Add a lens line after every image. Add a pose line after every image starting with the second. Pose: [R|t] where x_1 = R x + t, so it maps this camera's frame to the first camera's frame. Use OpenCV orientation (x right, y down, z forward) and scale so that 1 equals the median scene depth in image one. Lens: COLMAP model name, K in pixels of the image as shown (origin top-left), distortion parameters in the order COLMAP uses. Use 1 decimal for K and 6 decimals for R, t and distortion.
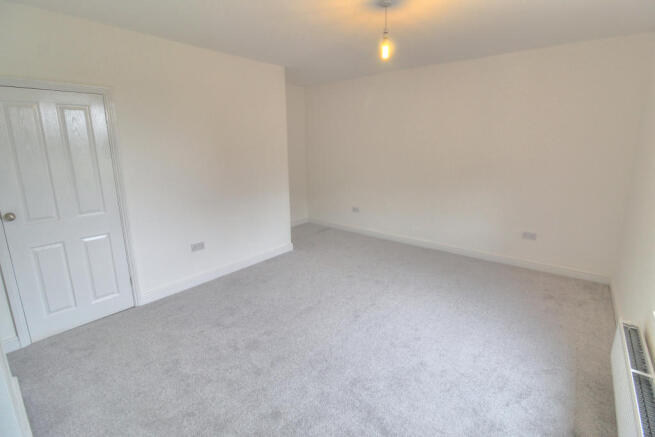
lens RADIAL K [[304.9, 0, 317.9], [0, 304.9, 211.0], [0, 0, 1]] dist [-0.001009, -0.000167]
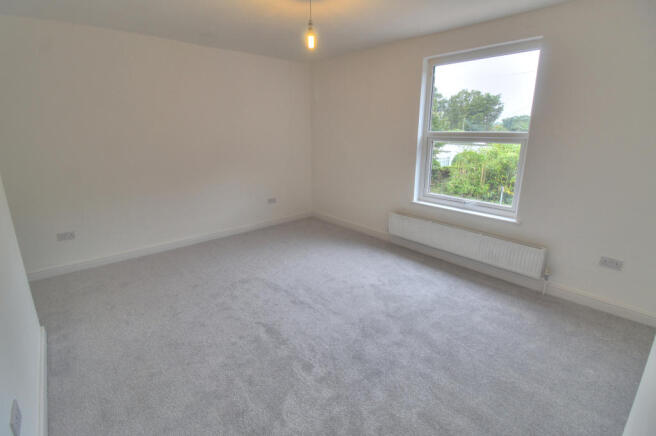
lens RADIAL K [[315.1, 0, 332.2], [0, 315.1, 214.9], [0, 0, 1]] dist [0.000385, 0.000043]
pose [[0.126099, -0.250789, 0.959794, -0.975717], [0.210504, 0.952248, 0.221161, -0.173884], [-0.969426, 0.174153, 0.172870, 0.835824]]
